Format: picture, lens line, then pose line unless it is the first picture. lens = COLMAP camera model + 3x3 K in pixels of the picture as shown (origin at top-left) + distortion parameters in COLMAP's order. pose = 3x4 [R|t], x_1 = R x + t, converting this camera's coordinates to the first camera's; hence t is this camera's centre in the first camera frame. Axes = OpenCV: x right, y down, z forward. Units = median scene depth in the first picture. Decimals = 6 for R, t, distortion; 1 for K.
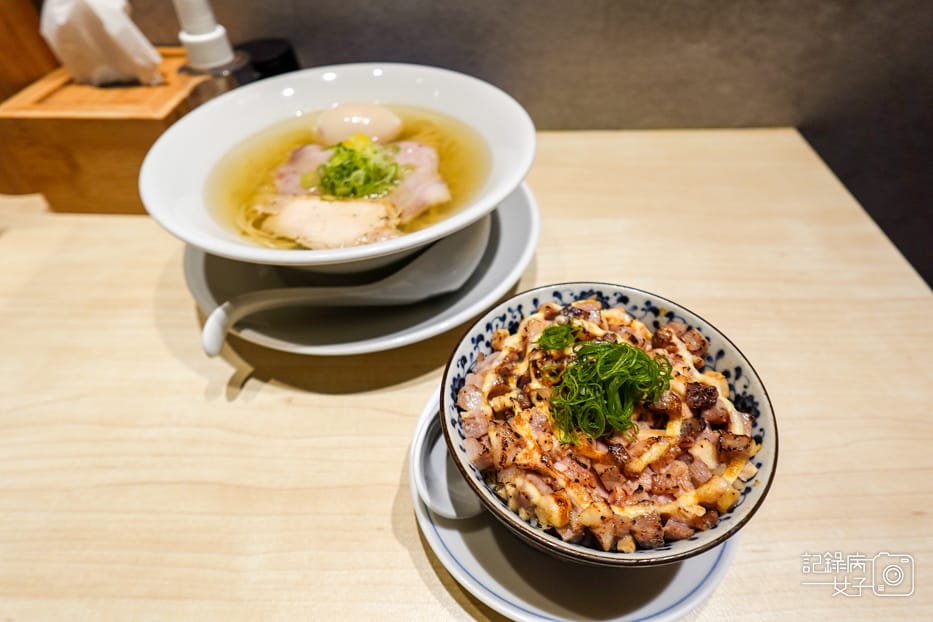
lens RADIAL K [[524.9, 0, 466.8], [0, 524.9, 312.6], [0, 0, 1]] dist [-0.002376, -0.001658]
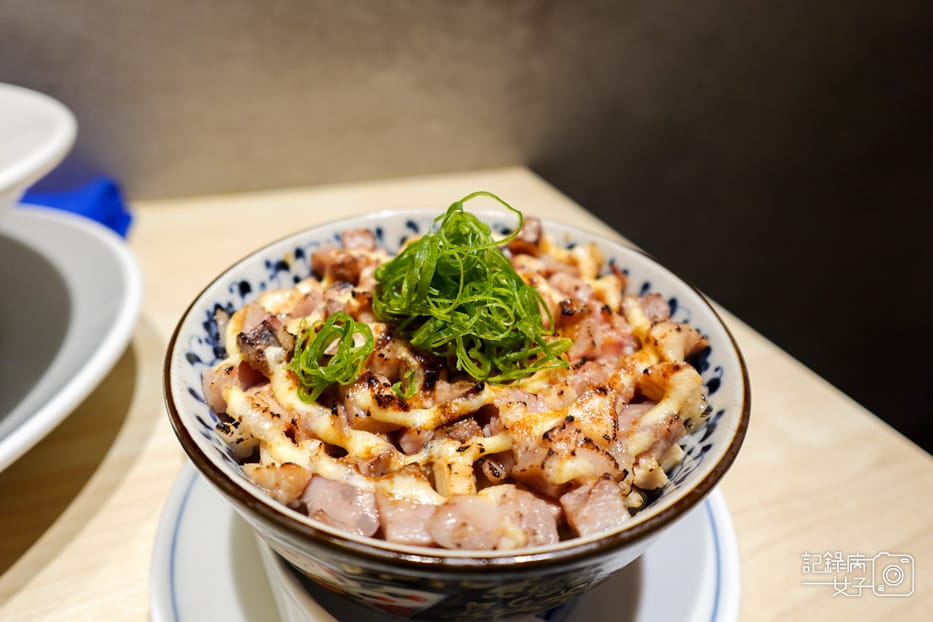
lens RADIAL K [[544.4, 0, 466.1], [0, 544.4, 313.0], [0, 0, 1]] dist [-0.002180, -0.000098]
pose [[-0.094124, -0.523870, 0.846582, -0.282373], [0.689862, 0.578785, 0.434856, -0.122226], [-0.717796, 0.624955, 0.306920, 0.830708]]
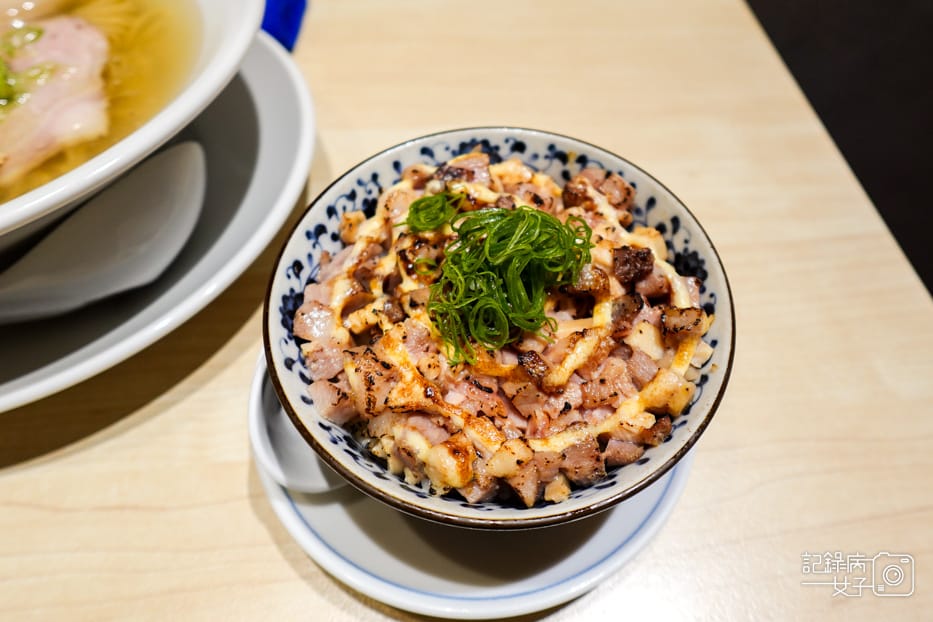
lens RADIAL K [[619.7, 0, 499.5], [0, 619.7, 263.0], [0, 0, 1]] dist [-0.005681, -0.001099]
pose [[0.966691, -0.160228, 0.199588, 0.097330], [0.135501, 0.981944, 0.132007, 0.019463], [-0.217135, -0.100566, 0.970947, 0.207171]]
